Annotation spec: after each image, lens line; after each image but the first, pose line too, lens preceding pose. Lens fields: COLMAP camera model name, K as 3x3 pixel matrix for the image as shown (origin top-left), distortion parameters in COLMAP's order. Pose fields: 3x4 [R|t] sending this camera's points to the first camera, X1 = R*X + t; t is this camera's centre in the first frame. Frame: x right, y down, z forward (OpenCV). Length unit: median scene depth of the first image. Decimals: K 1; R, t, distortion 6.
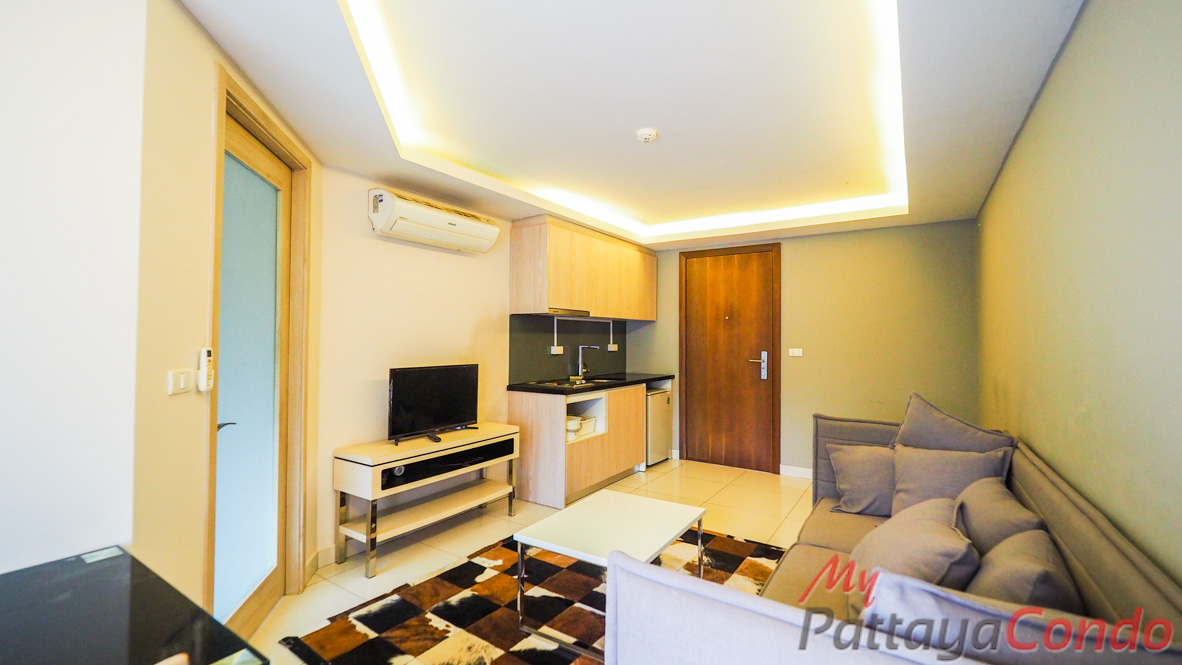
lens RADIAL K [[496.6, 0, 569.9], [0, 496.6, 333.1], [0, 0, 1]] dist [0.001924, -0.000111]
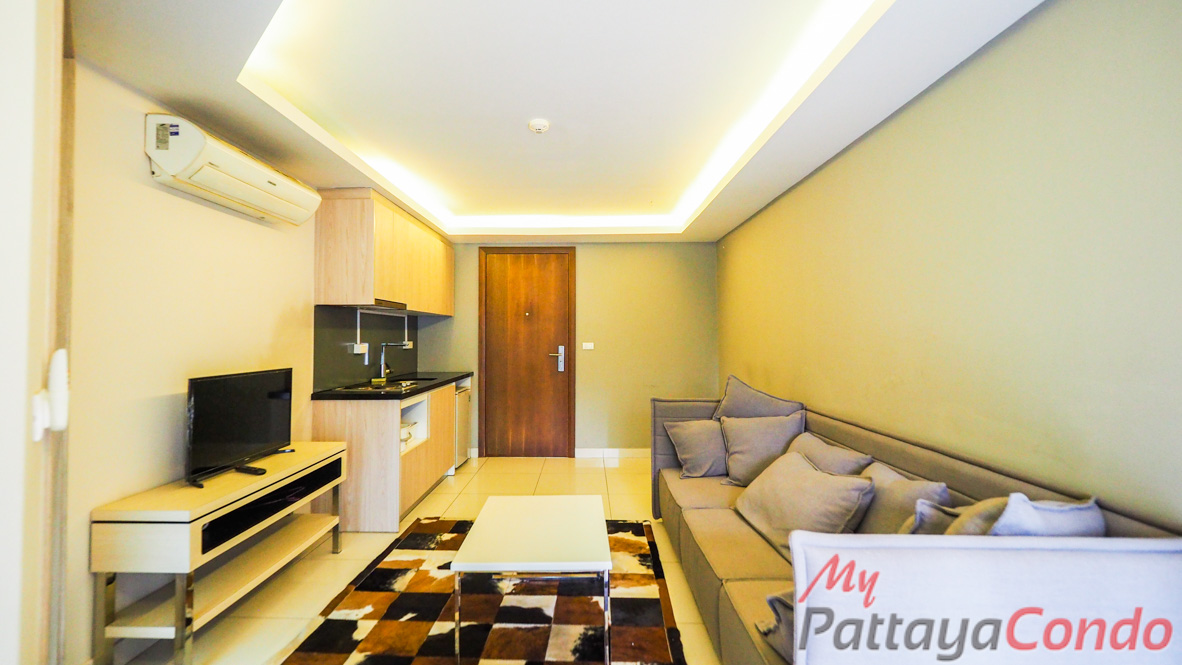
lens RADIAL K [[498.6, 0, 575.7], [0, 498.6, 329.5], [0, 0, 1]] dist [-0.015168, -0.000363]
pose [[0.833337, 0.000846, 0.552765, -0.186024], [-0.000217, 0.999999, -0.001203, 0.002418], [-0.552766, 0.000883, 0.833336, 0.082582]]
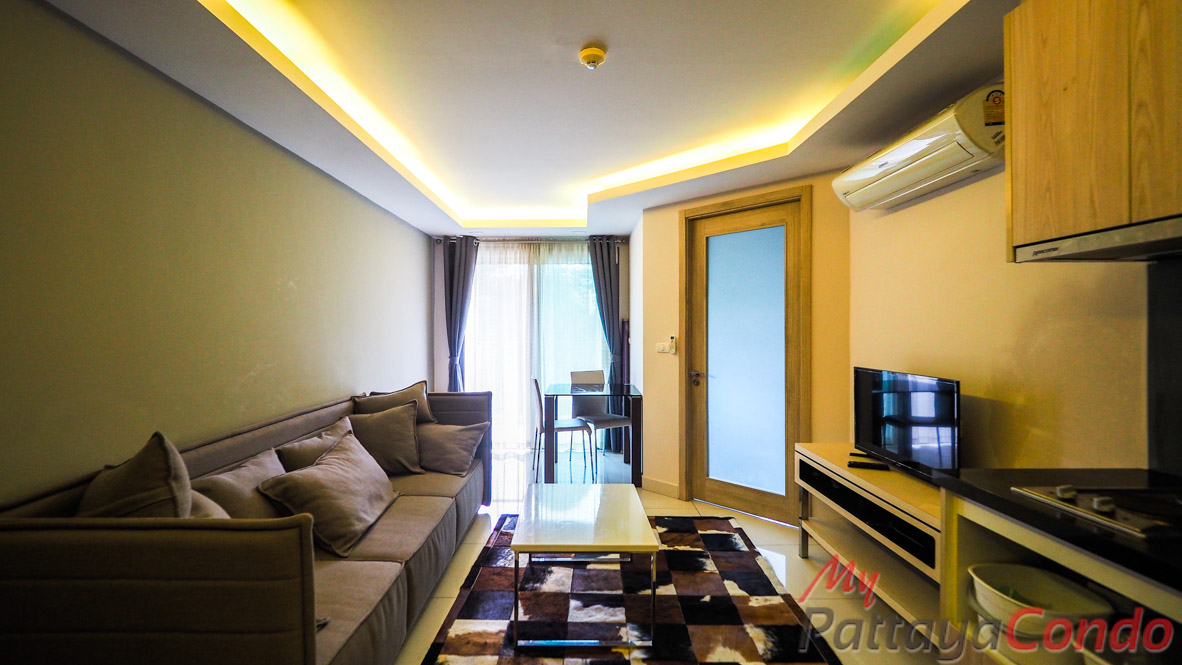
lens RADIAL K [[498.6, 0, 575.7], [0, 498.6, 329.5], [0, 0, 1]] dist [-0.015168, -0.000363]
pose [[-0.824475, -0.006768, -0.565857, 0.343513], [0.002991, 0.999862, -0.016316, 0.011222], [0.565890, -0.015145, -0.824342, 0.917064]]
